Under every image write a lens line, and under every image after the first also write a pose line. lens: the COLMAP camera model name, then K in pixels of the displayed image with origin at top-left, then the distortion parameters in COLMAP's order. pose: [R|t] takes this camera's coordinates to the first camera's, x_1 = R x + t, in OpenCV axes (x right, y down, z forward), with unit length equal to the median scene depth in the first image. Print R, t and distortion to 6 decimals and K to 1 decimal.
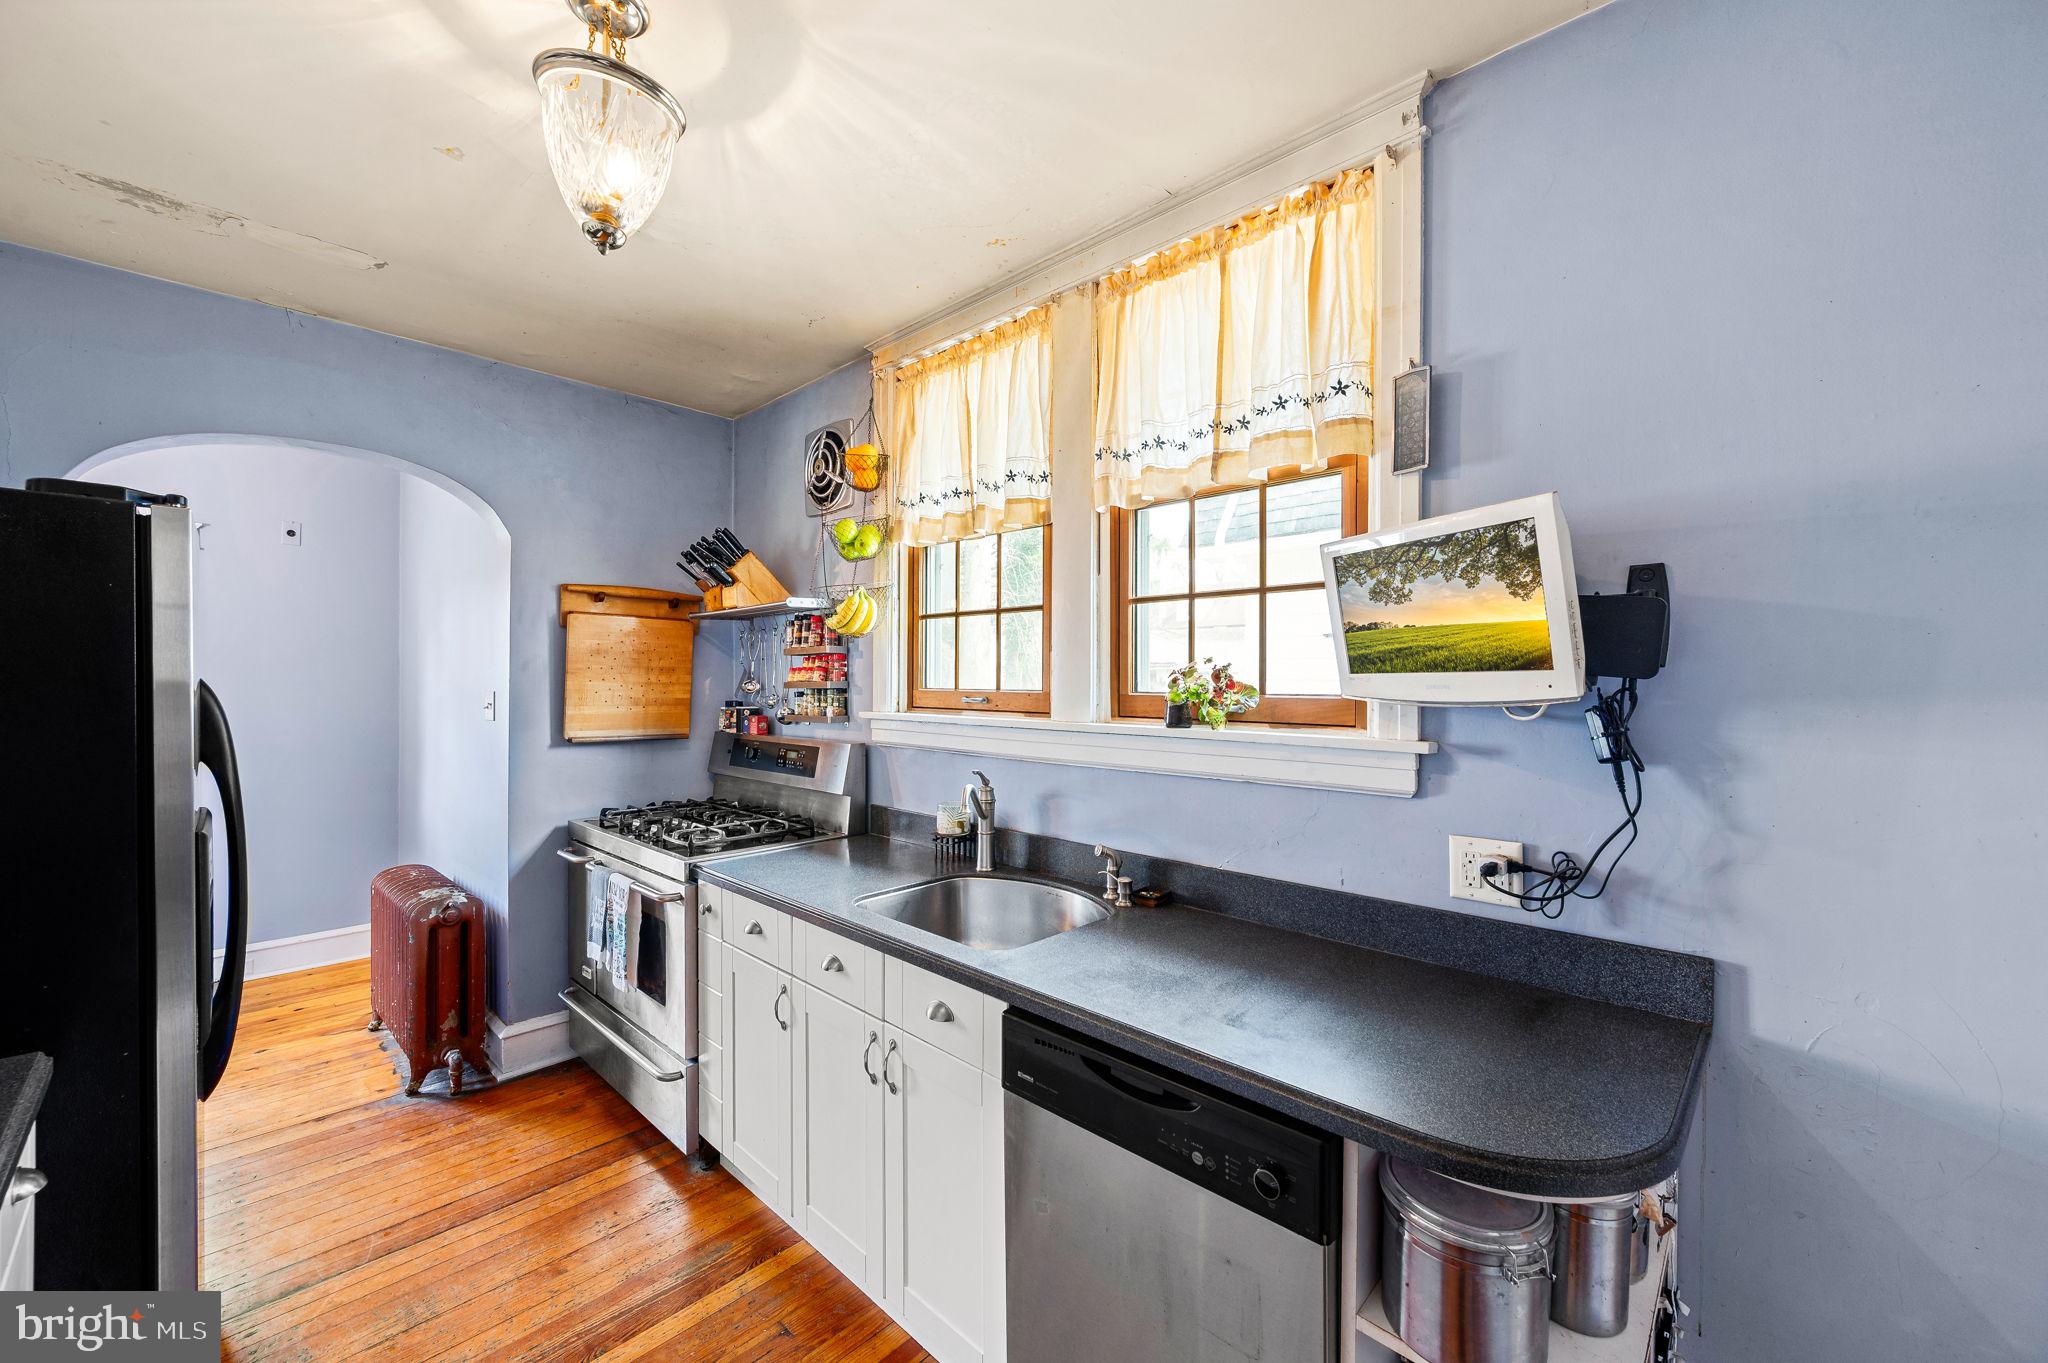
lens RADIAL K [[804.2, 0, 1007.5], [0, 804.2, 710.0], [0, 0, 1]] dist [-0.000468, 0.000684]
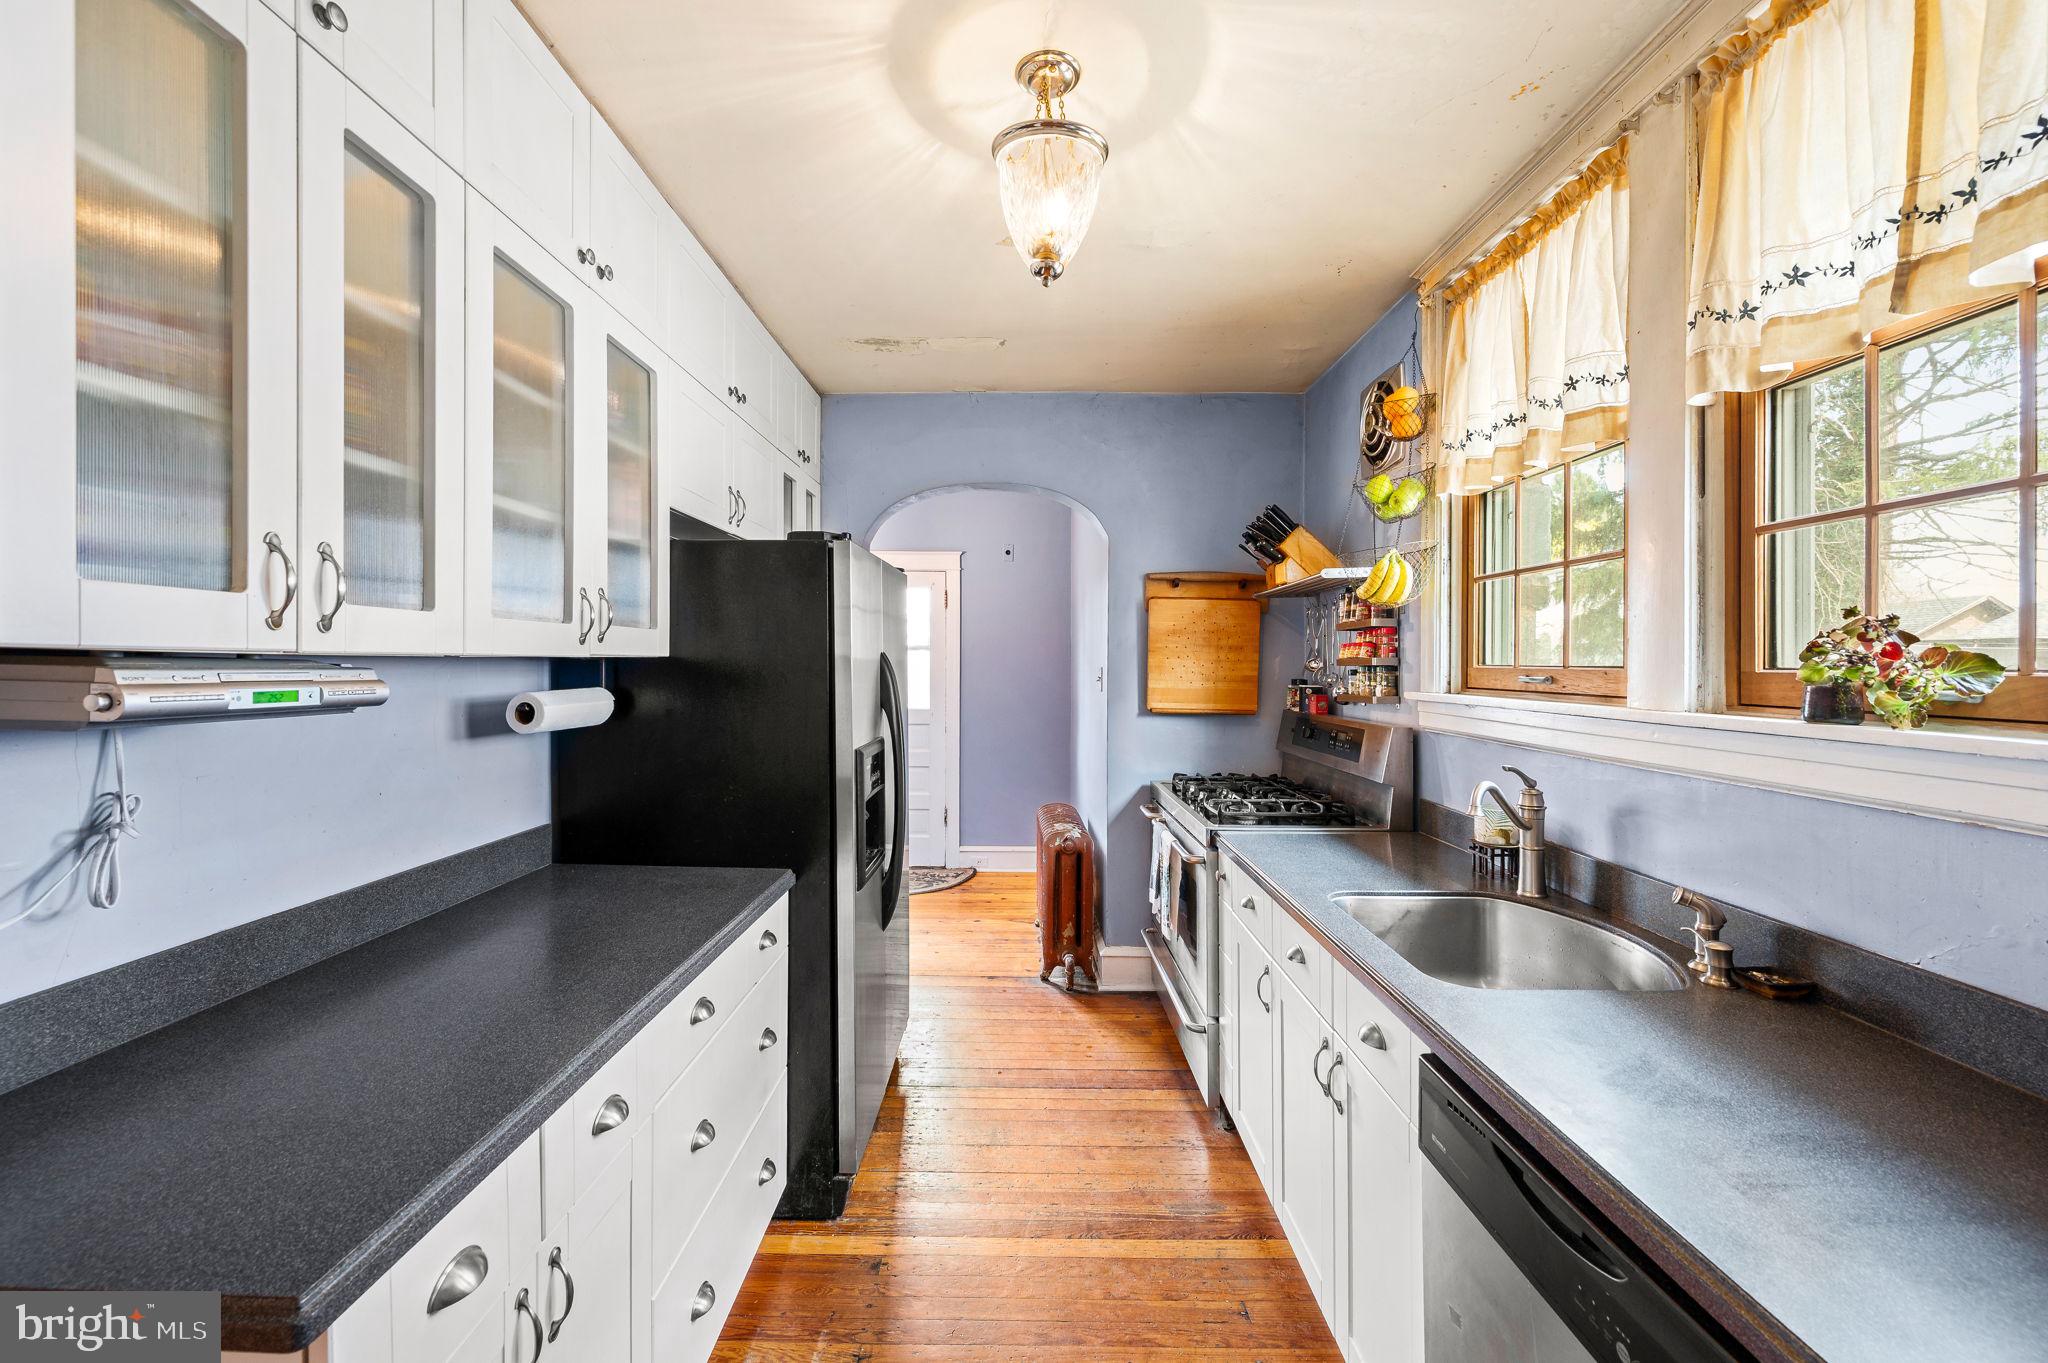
lens RADIAL K [[804.2, 0, 1005.7], [0, 804.2, 695.9], [0, 0, 1]] dist [-0.000468, 0.000684]
pose [[0.688014, 0.032789, -0.724957, 0.191231], [-0.032788, 0.999363, 0.014084, 0.010588], [0.724957, 0.014080, 0.688651, 0.088493]]
